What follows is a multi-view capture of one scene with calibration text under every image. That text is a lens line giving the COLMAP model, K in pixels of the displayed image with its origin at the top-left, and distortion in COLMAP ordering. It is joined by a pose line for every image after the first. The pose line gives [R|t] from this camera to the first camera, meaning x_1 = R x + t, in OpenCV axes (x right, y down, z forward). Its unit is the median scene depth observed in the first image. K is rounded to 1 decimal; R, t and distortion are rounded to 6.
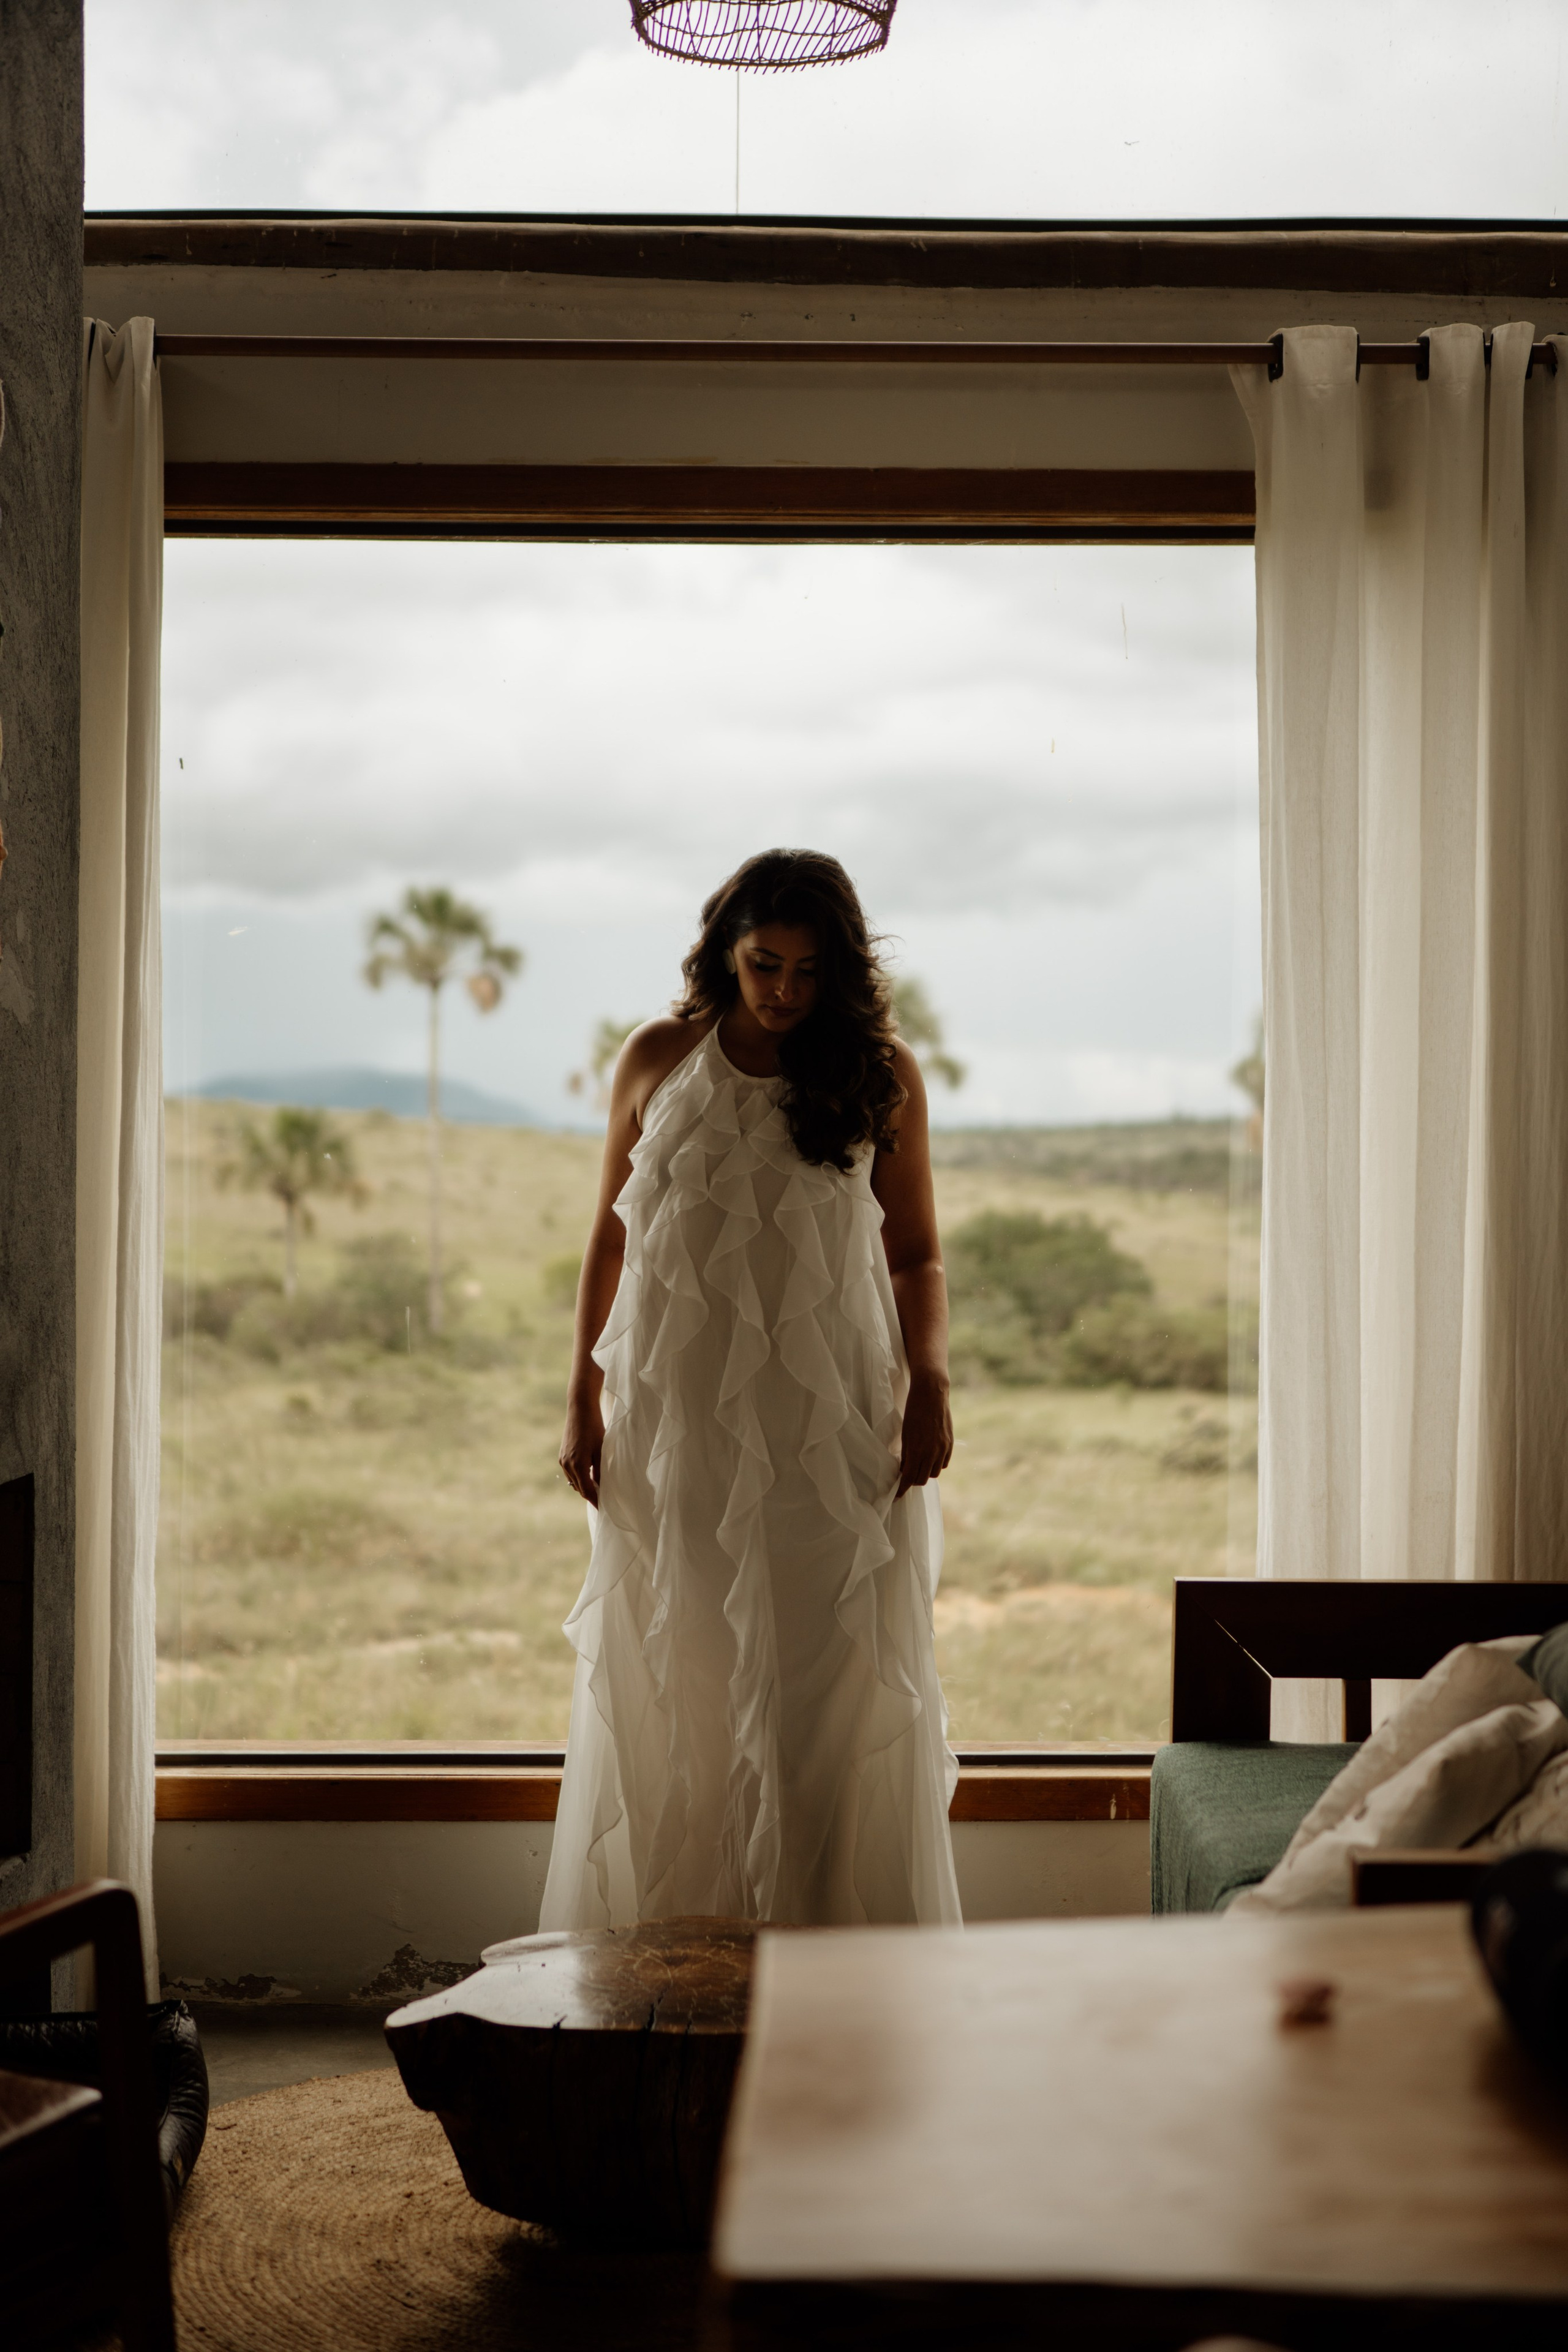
lens RADIAL K [[3305.3, 0, 784.9], [0, 3305.3, 1144.2], [0, 0, 1]] dist [-0.047276, 0.188304]
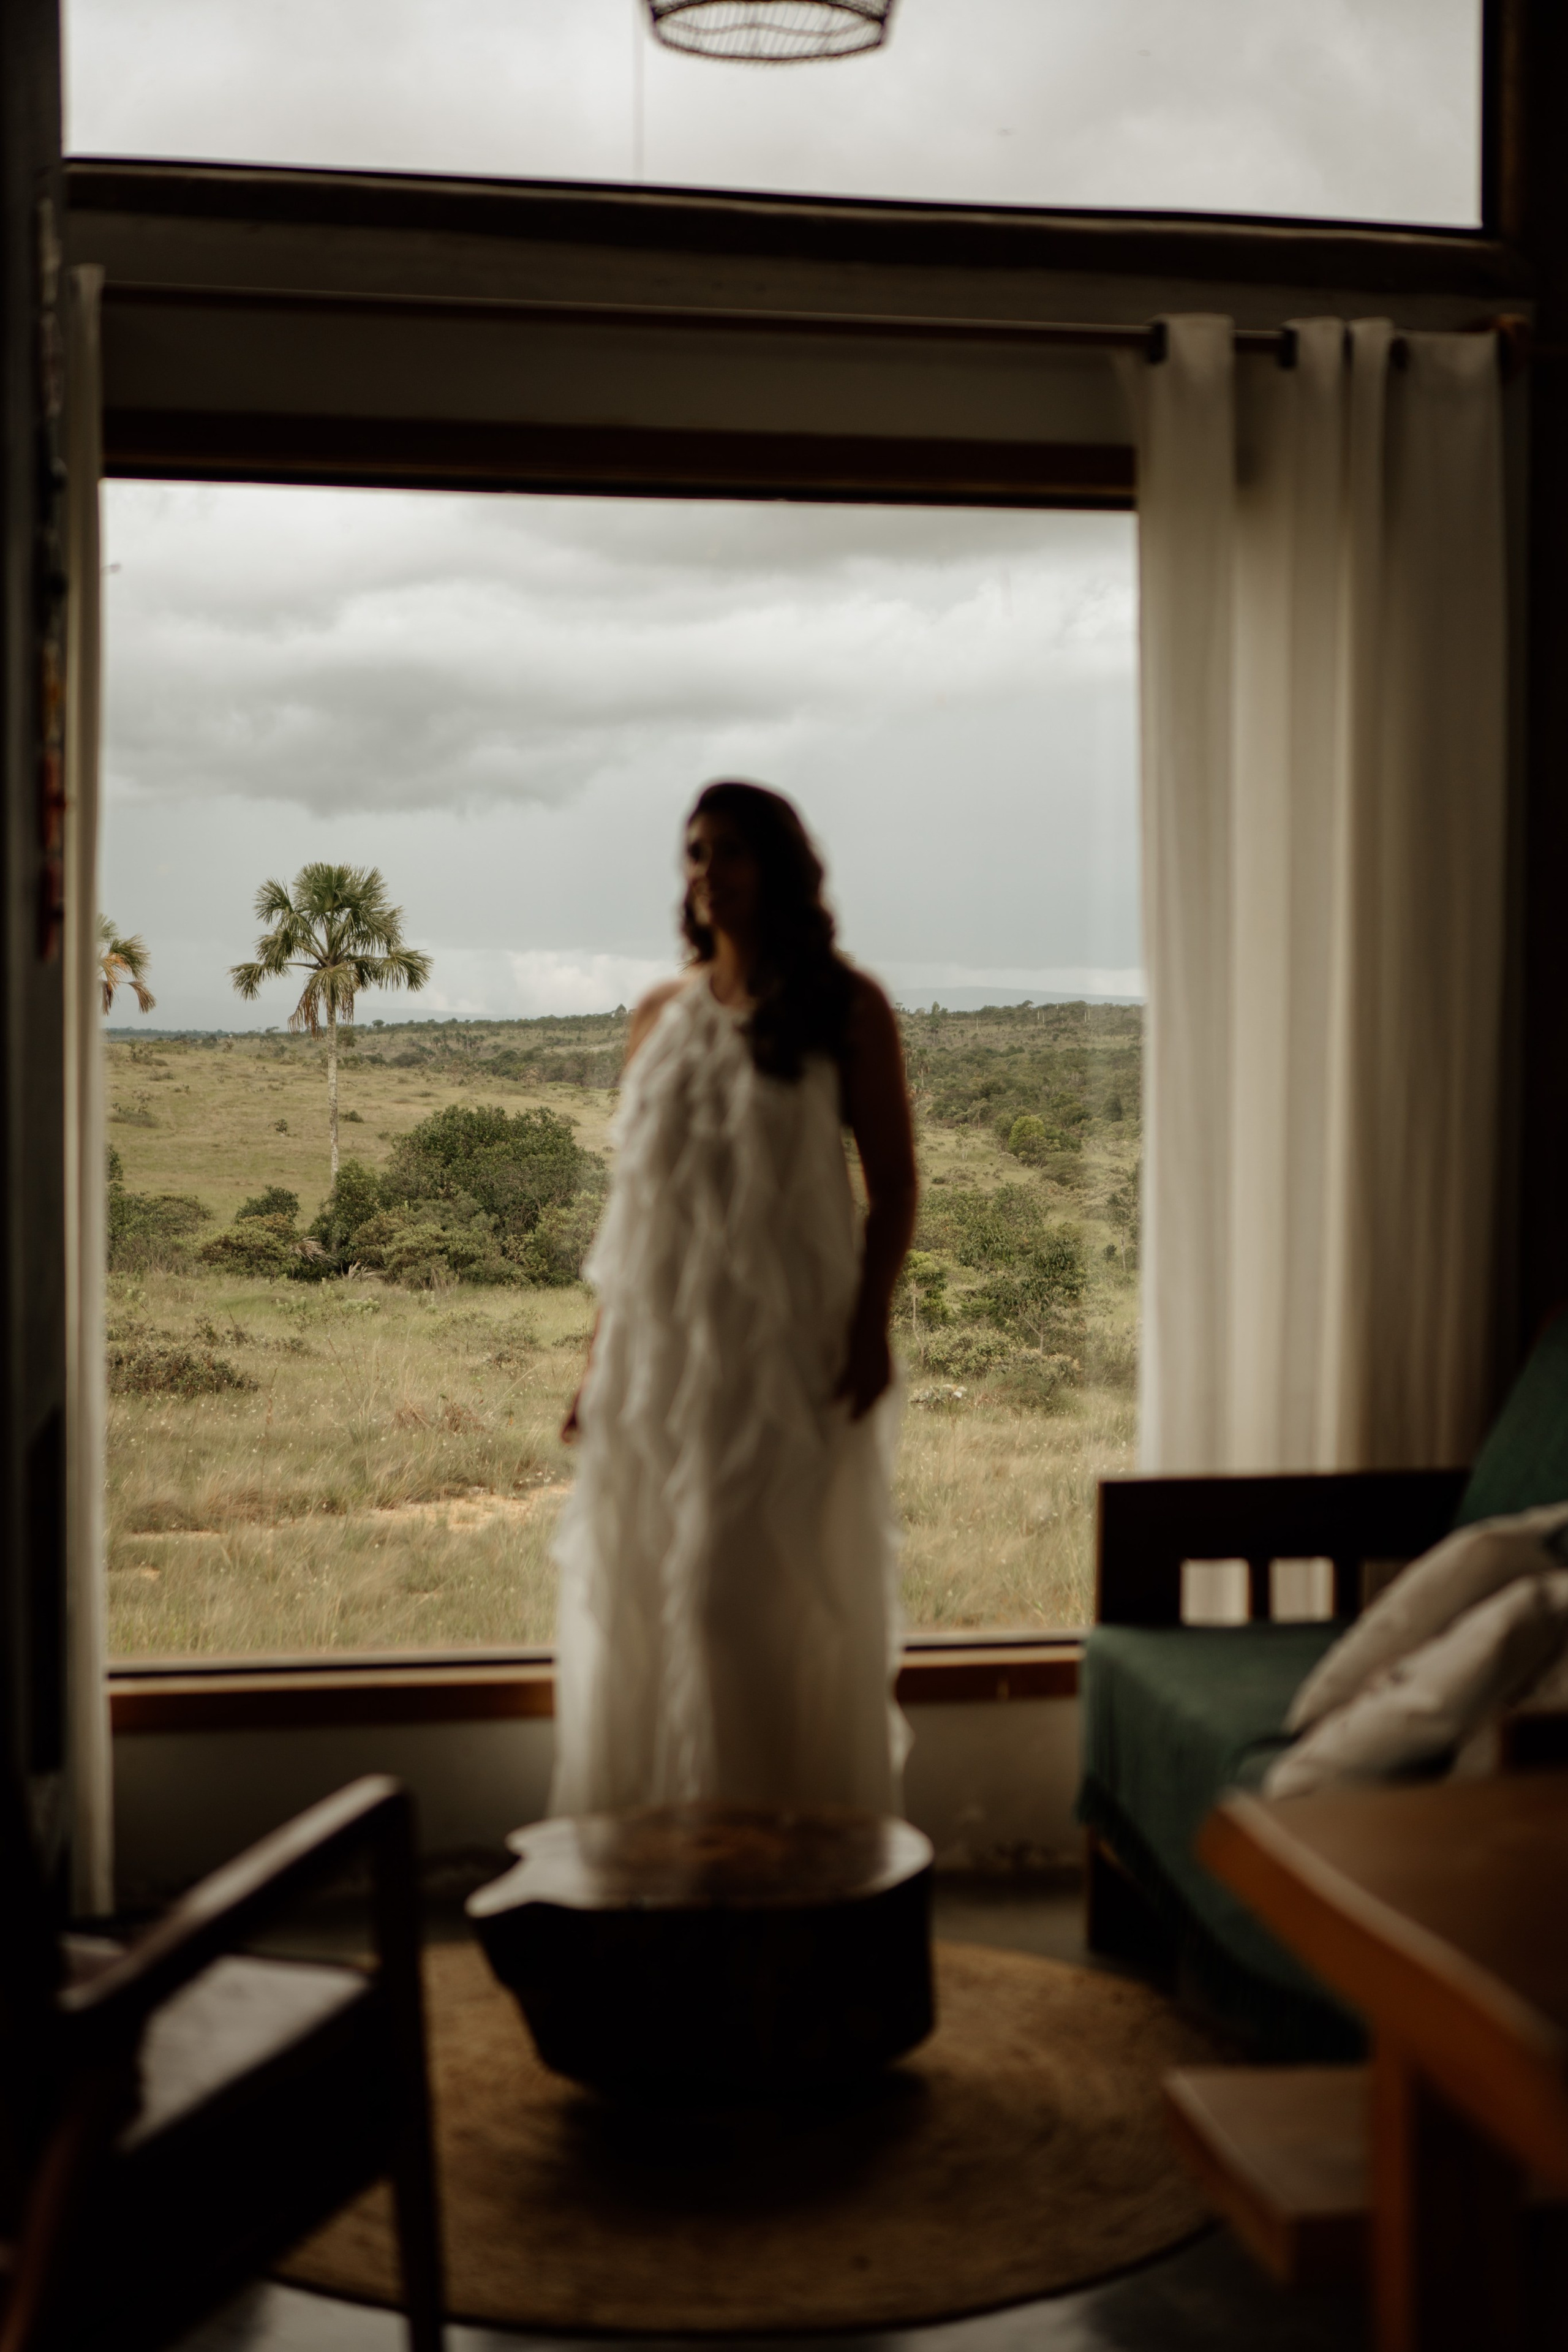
lens RADIAL K [[3305.3, 0, 784.9], [0, 3305.3, 1144.2], [0, 0, 1]] dist [-0.047276, 0.188304]
pose [[0.984210, -0.007430, 0.176851, -0.161215], [0.001797, 0.999487, 0.031990, -0.011544], [-0.176998, -0.031167, 0.983718, -0.046417]]
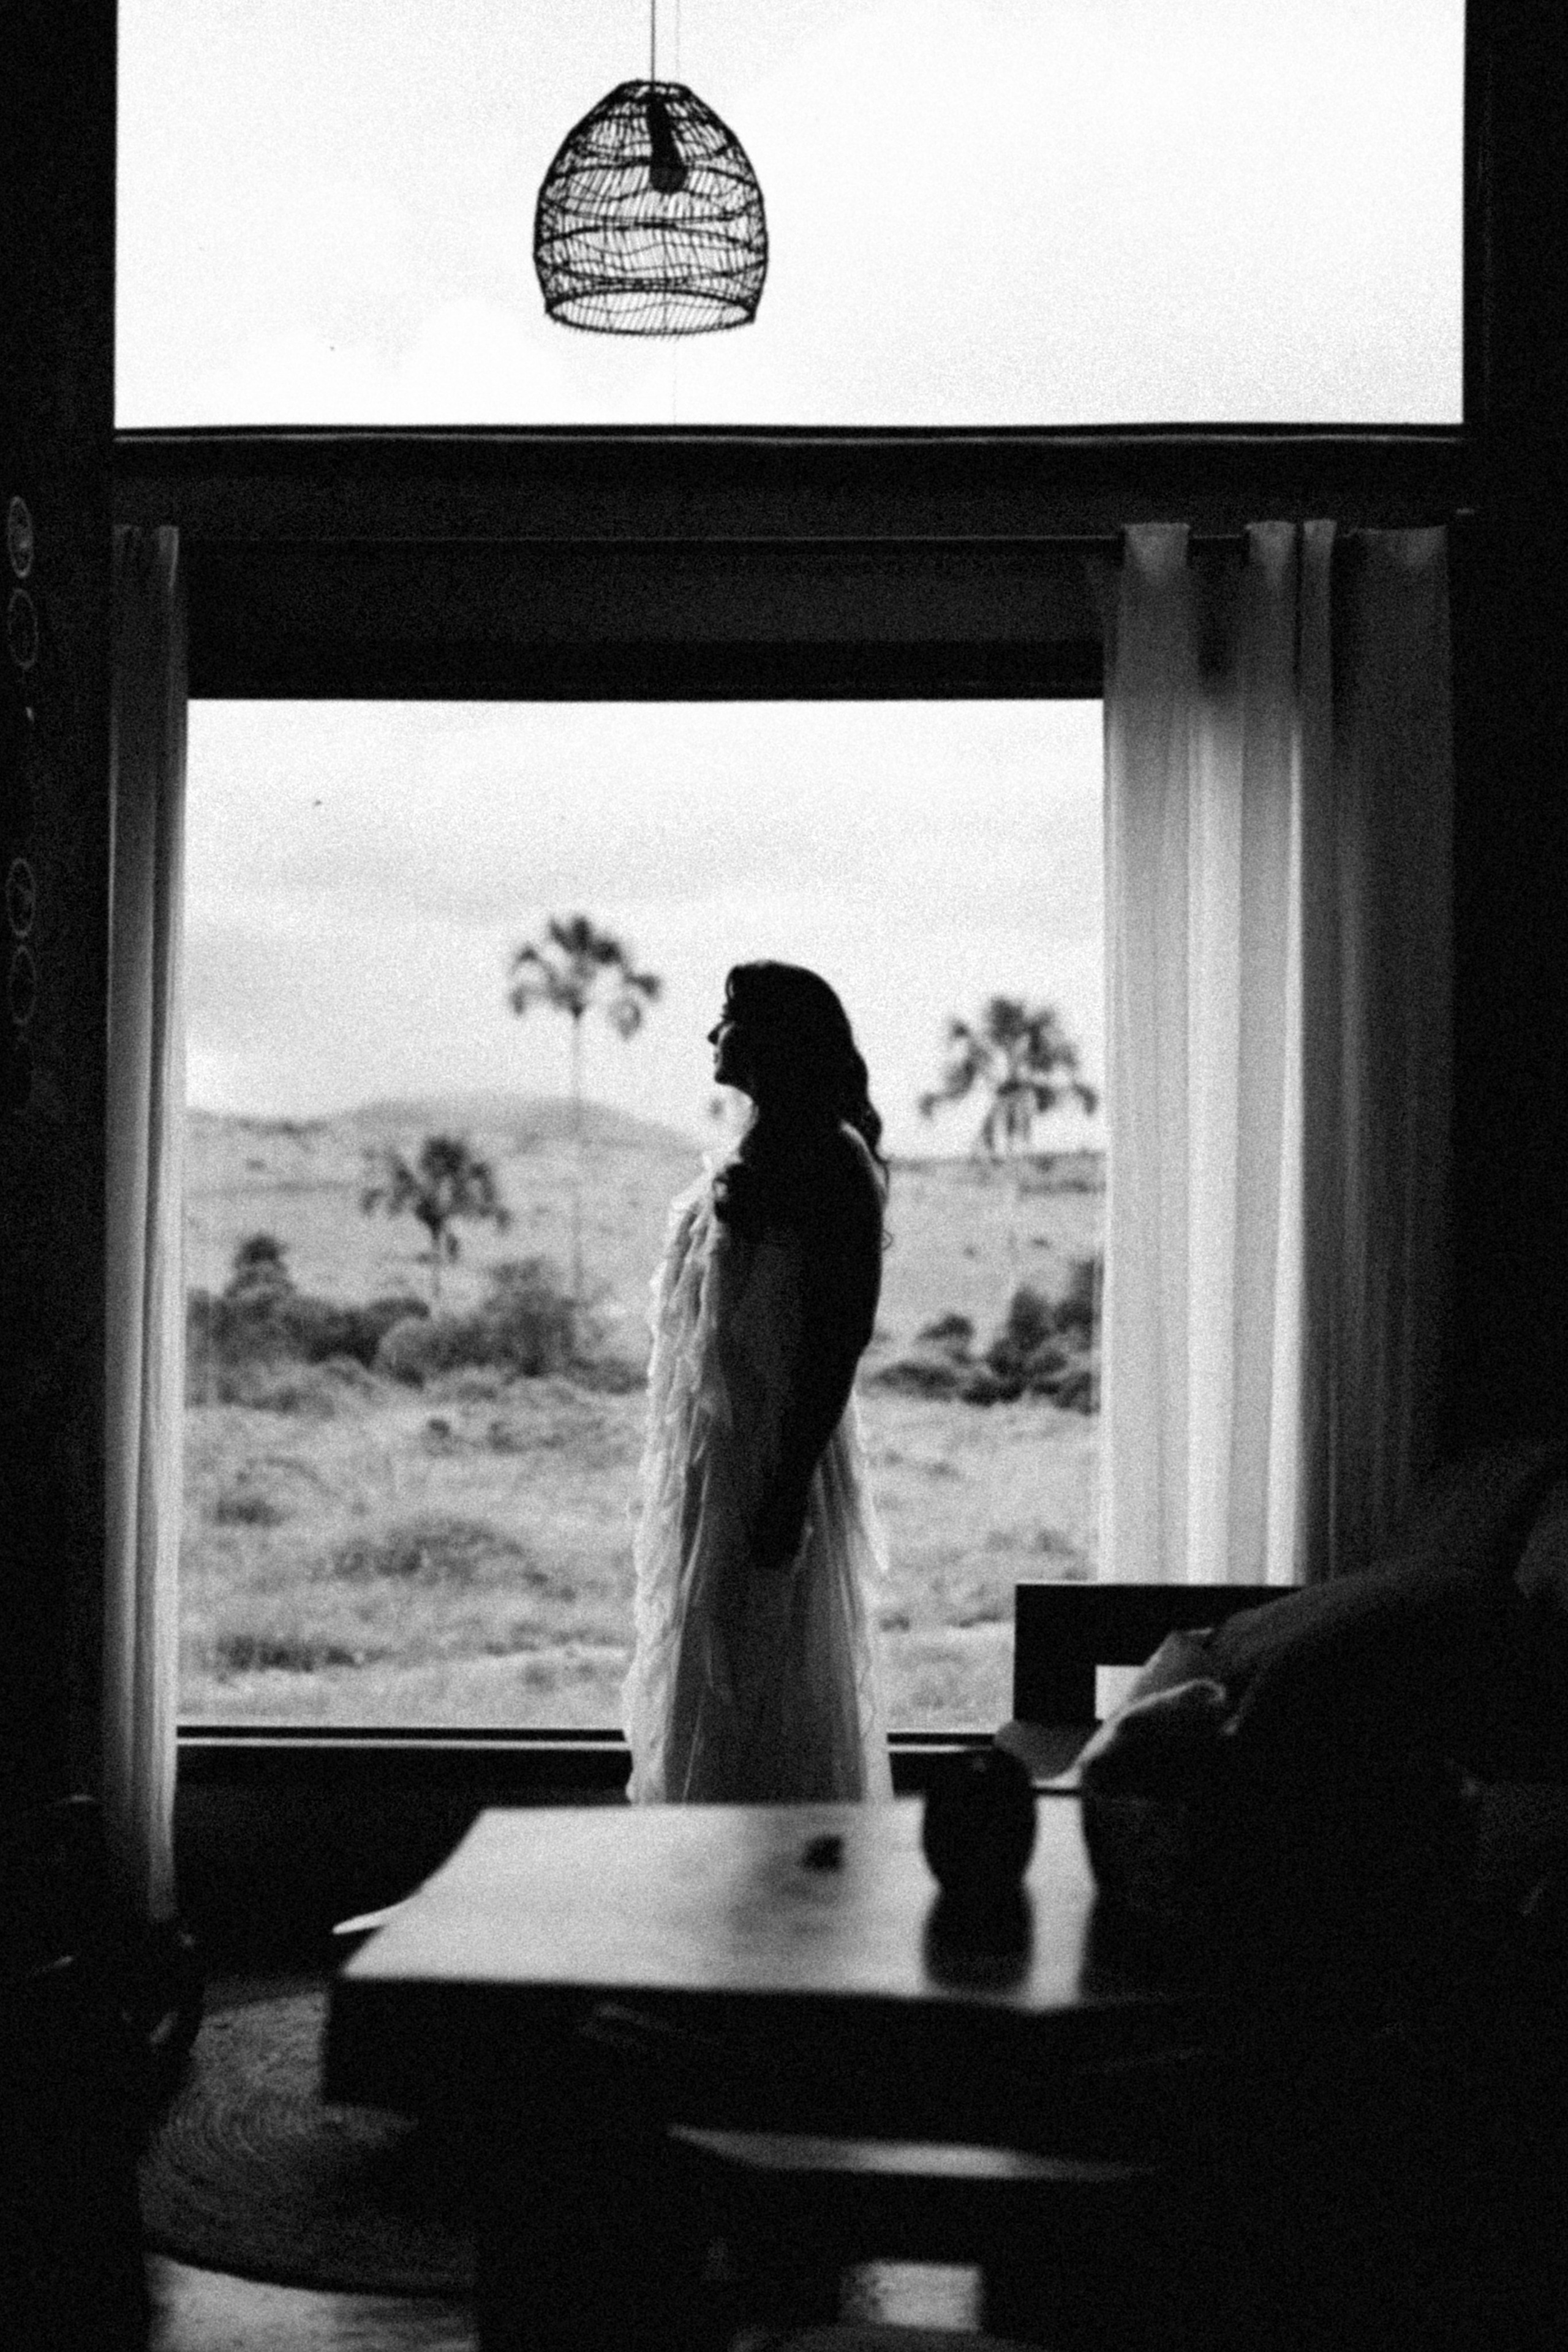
lens RADIAL K [[3336.1, 0, 786.5], [0, 3336.1, 1170.1], [0, 0, 1]] dist [-0.015470, 0.041768]
pose [[0.998855, -0.000213, -0.047841, 0.085664], [0.000300, 0.999998, 0.001813, -0.018551], [0.047840, -0.001825, 0.998853, -0.194582]]
